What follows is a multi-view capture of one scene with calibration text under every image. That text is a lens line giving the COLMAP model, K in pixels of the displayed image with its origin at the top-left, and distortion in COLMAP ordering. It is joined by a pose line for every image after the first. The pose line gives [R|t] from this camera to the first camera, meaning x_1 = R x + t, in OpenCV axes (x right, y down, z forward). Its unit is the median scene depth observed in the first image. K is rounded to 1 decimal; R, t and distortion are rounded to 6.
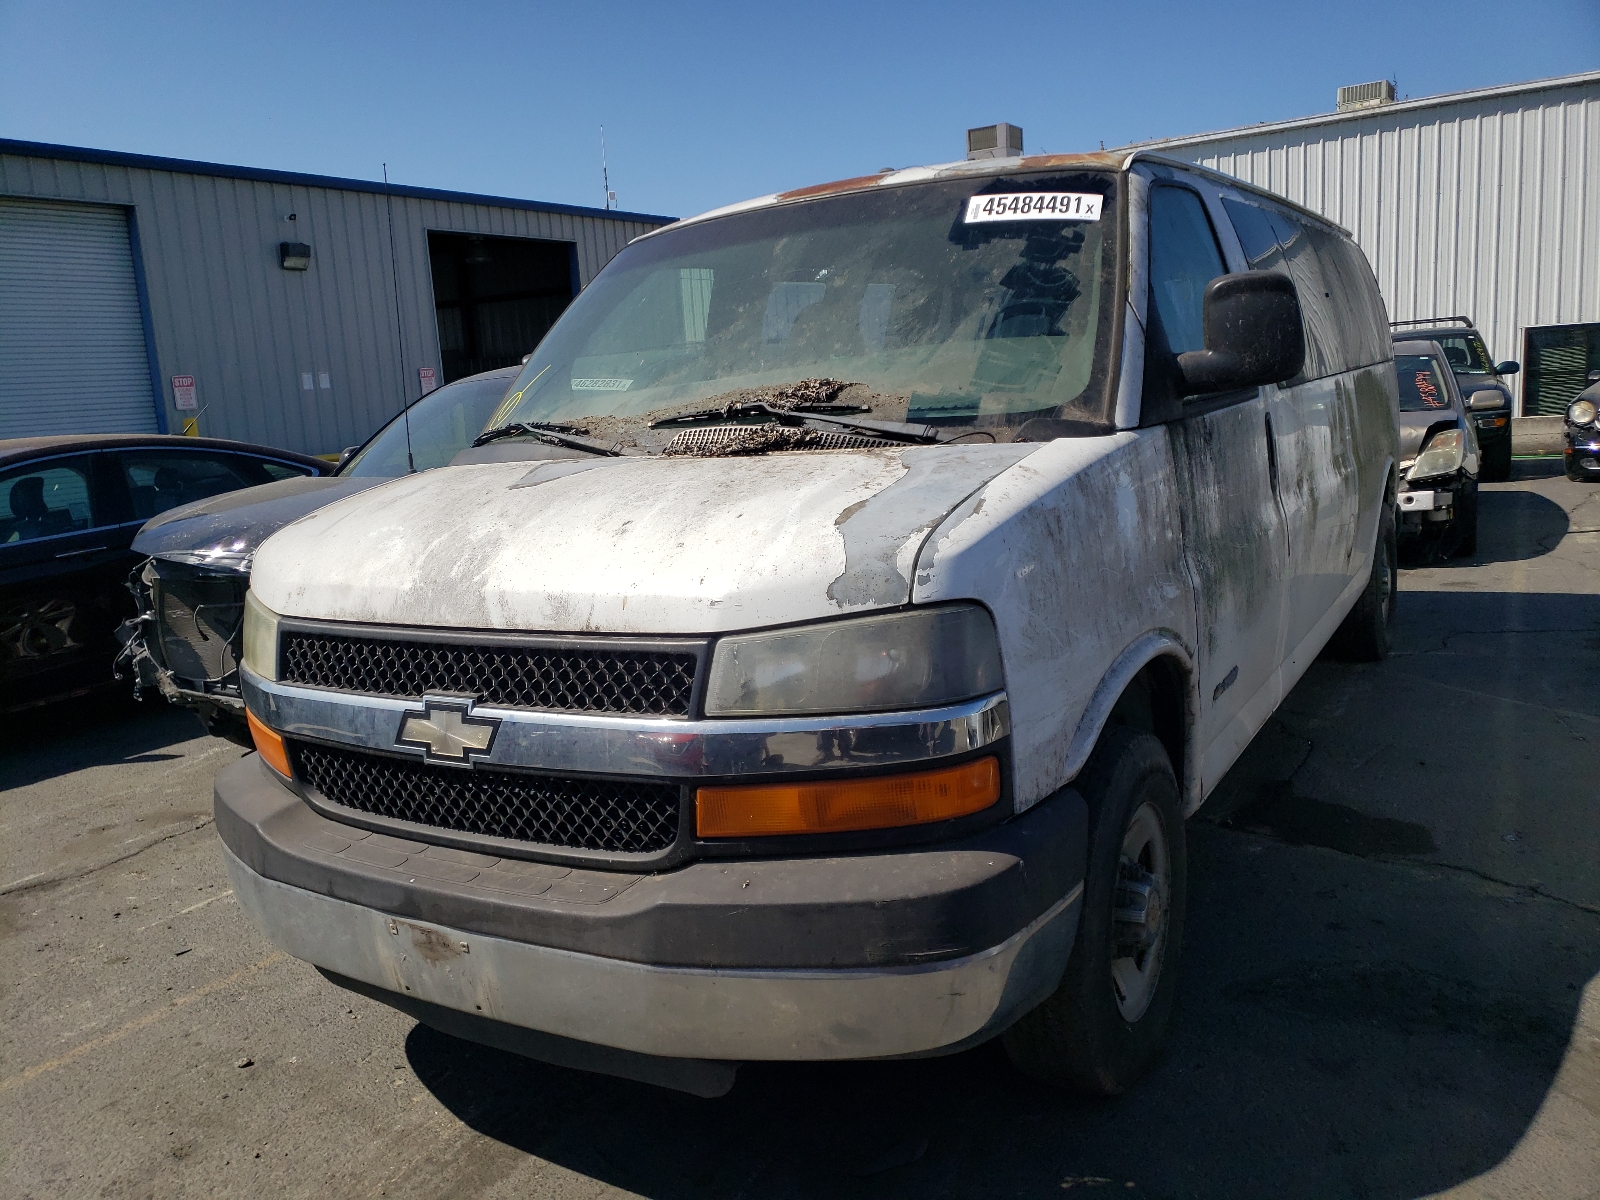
lens RADIAL K [[1217.0, 0, 806.3], [0, 1217.0, 616.0], [0, 0, 1]] dist [-0.004830, -0.002682]
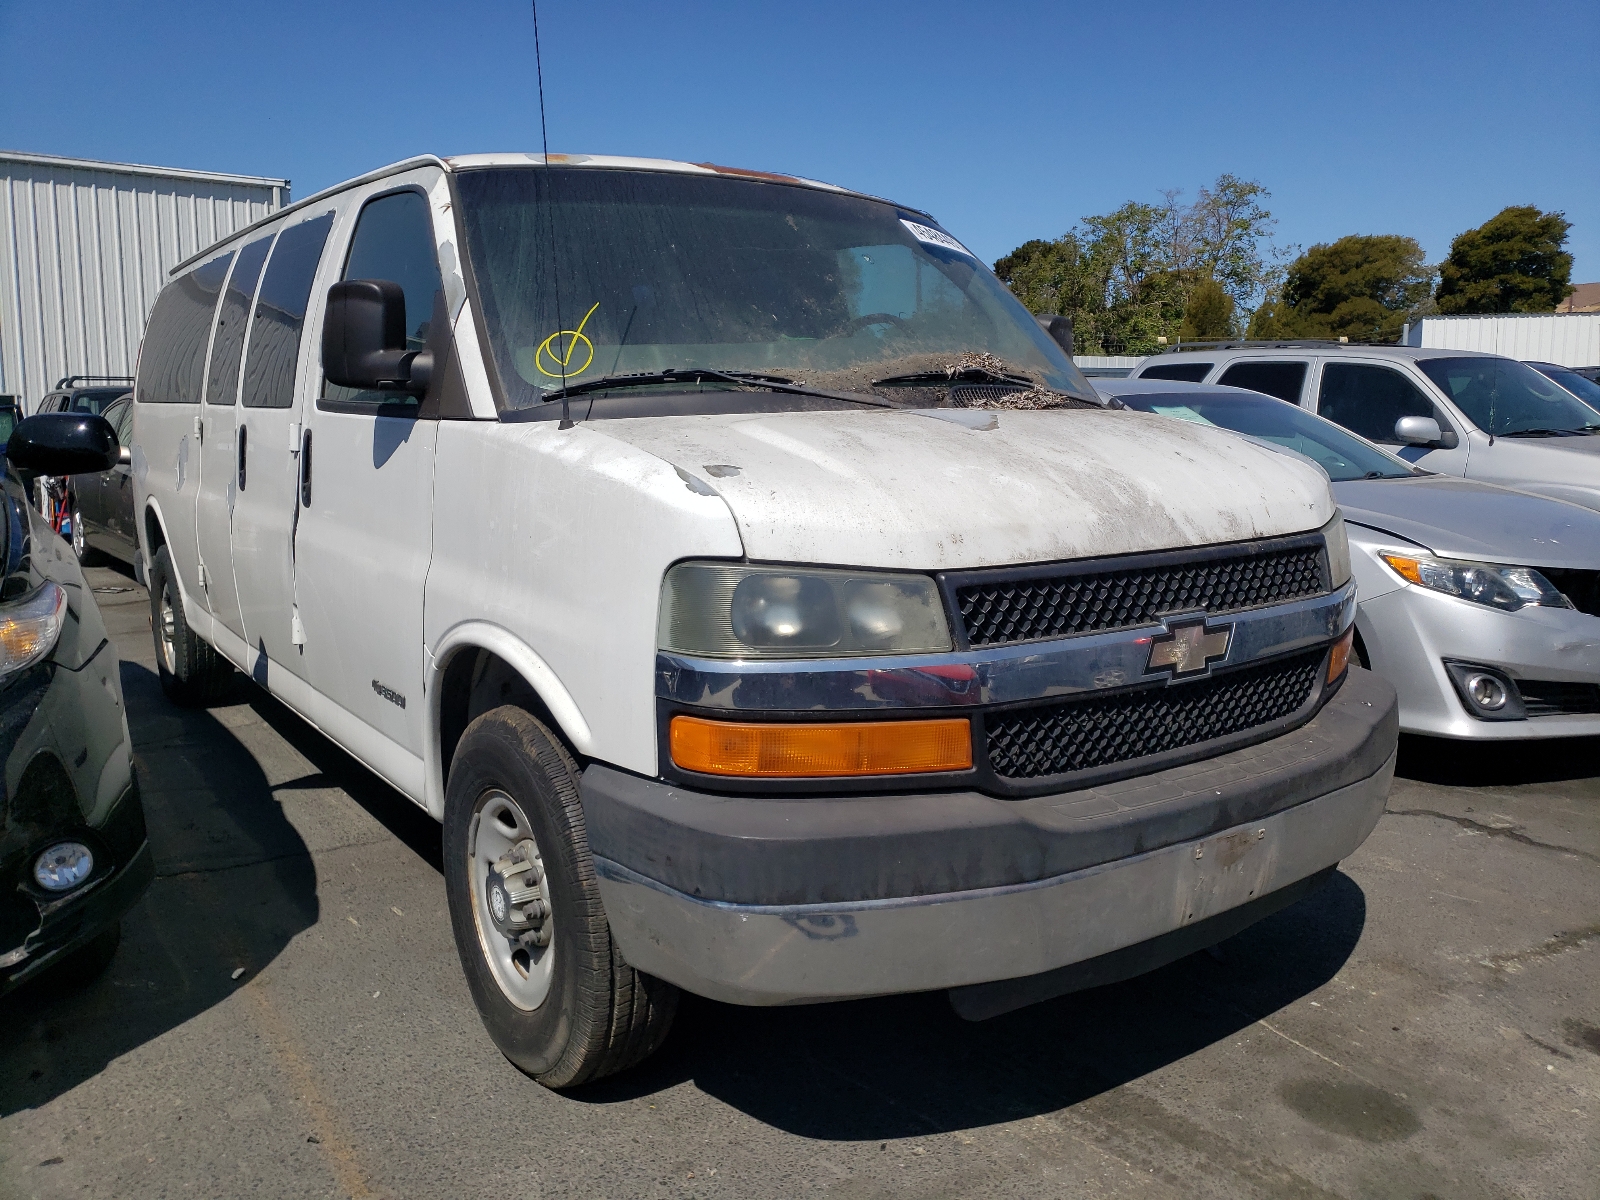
lens RADIAL K [[1217.0, 0, 801.3], [0, 1217.0, 585.8], [0, 0, 1]] dist [-0.004830, -0.002682]
pose [[0.407297, -0.056658, 0.911537, -1.342881], [0.136245, 0.990675, 0.000700, -0.002289], [-0.903076, 0.123907, 0.411218, 0.848813]]
